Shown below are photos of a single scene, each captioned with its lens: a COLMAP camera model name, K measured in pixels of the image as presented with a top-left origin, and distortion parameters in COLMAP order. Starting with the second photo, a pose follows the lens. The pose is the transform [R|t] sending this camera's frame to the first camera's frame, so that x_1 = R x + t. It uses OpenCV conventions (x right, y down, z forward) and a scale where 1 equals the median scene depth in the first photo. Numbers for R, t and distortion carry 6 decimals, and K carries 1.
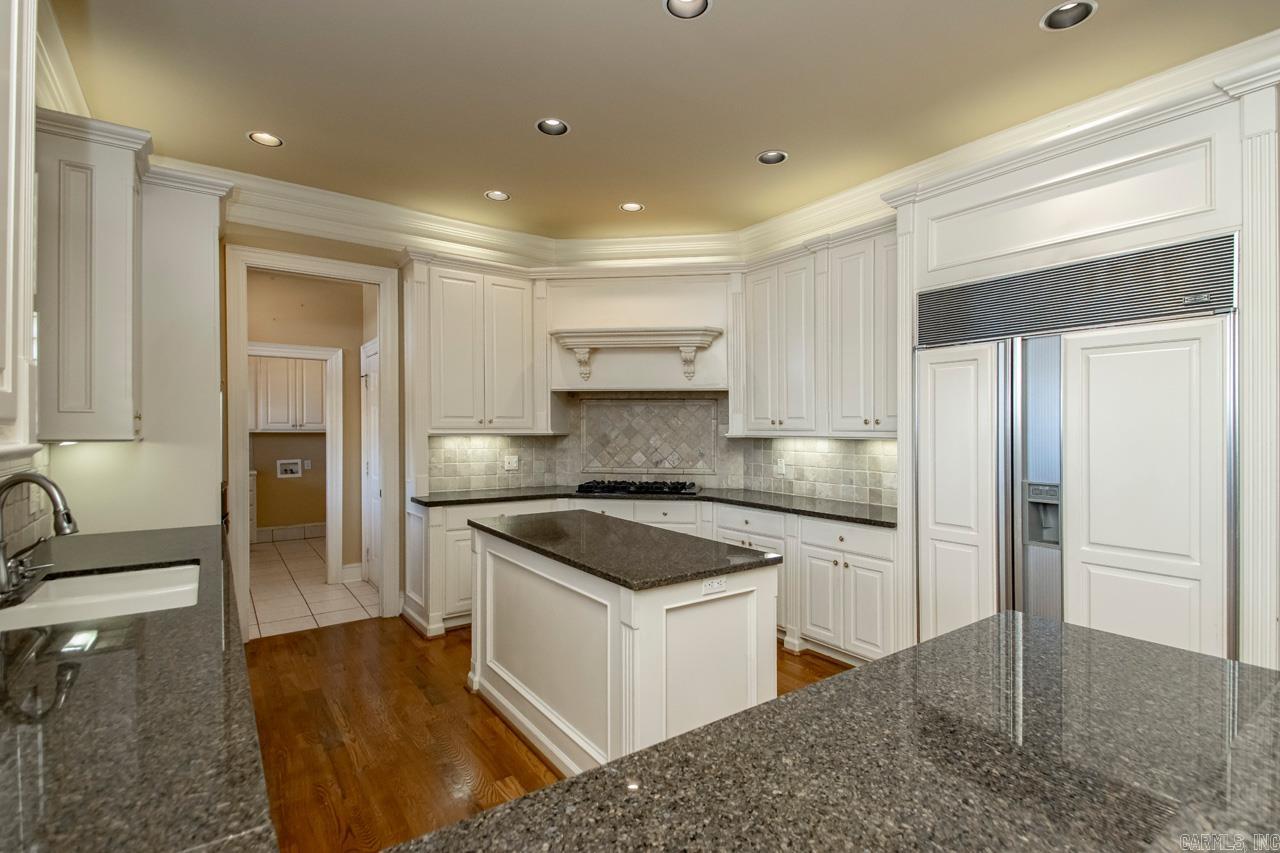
lens RADIAL K [[592.7, 0, 645.7], [0, 592.7, 424.8], [0, 0, 1]] dist [0.000336, -0.000683]
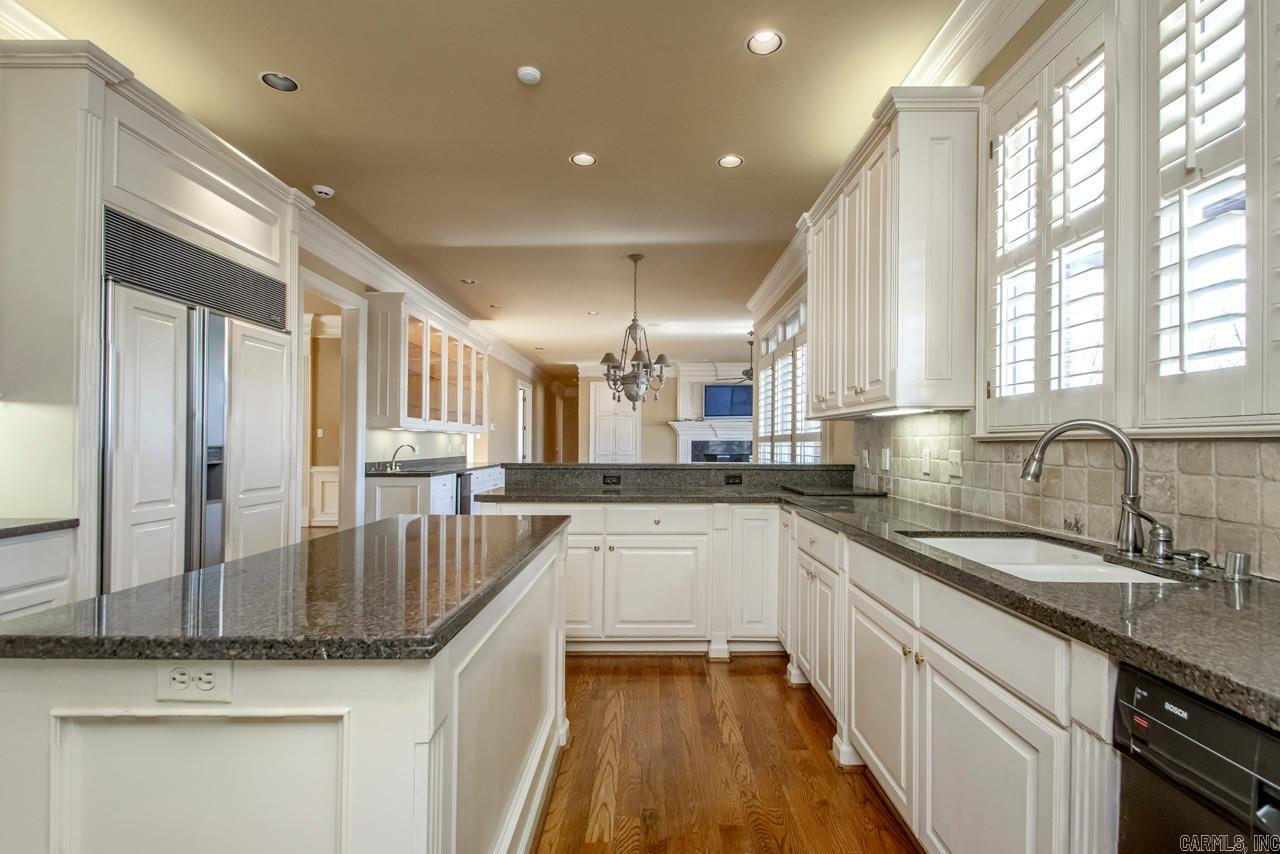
lens RADIAL K [[651.2, 0, 640.7], [0, 651.2, 434.3], [0, 0, 1]] dist [0.000514, -0.000155]
pose [[-0.804097, -0.007731, 0.594448, -0.374893], [-0.017597, 0.999787, -0.010801, 0.041060], [-0.594237, -0.019145, -0.804062, 0.809173]]
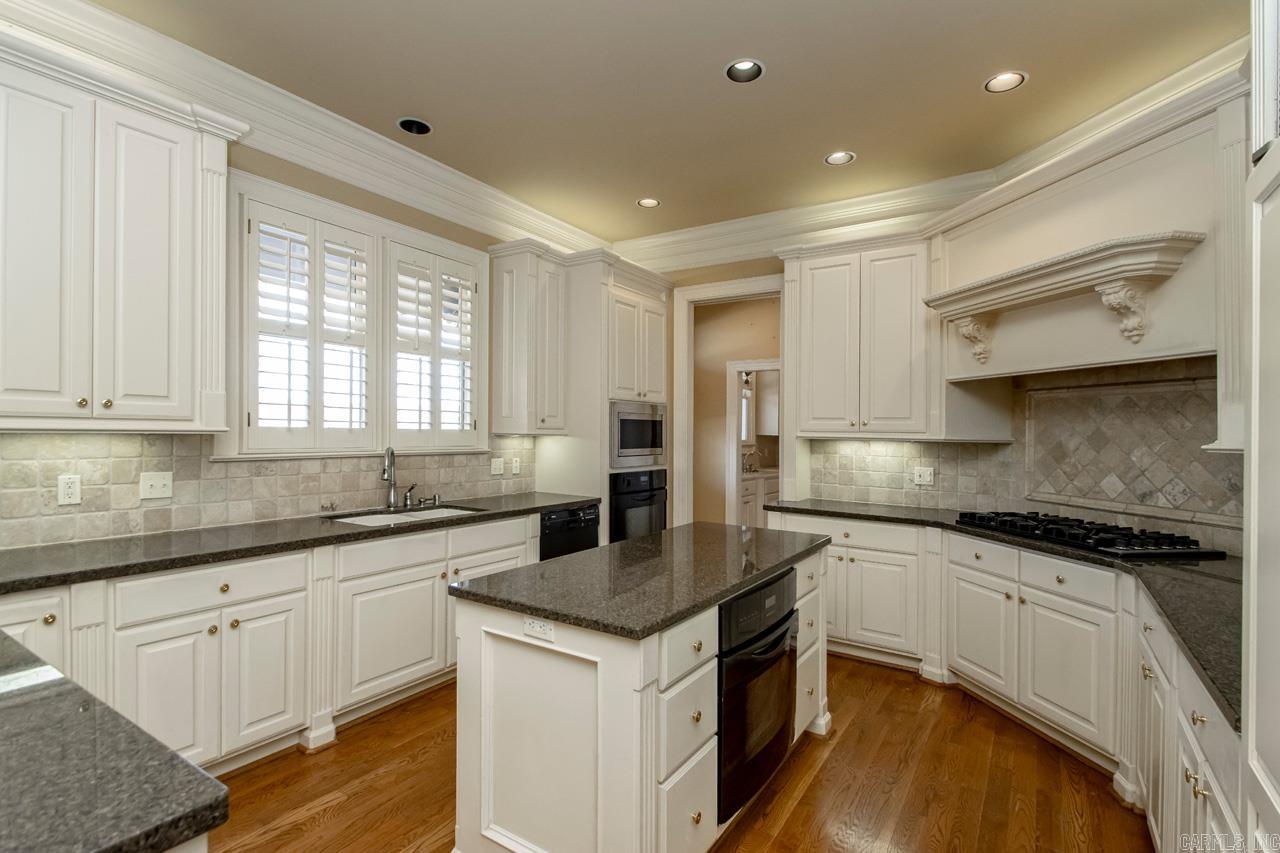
lens RADIAL K [[604.8, 0, 643.8], [0, 604.8, 433.0], [0, 0, 1]] dist [-0.001838, -0.000853]
pose [[0.354354, 0.008144, -0.935076, 0.413354], [-0.002604, 0.999967, 0.007722, 0.001504], [0.935108, -0.000301, 0.354363, 0.379754]]
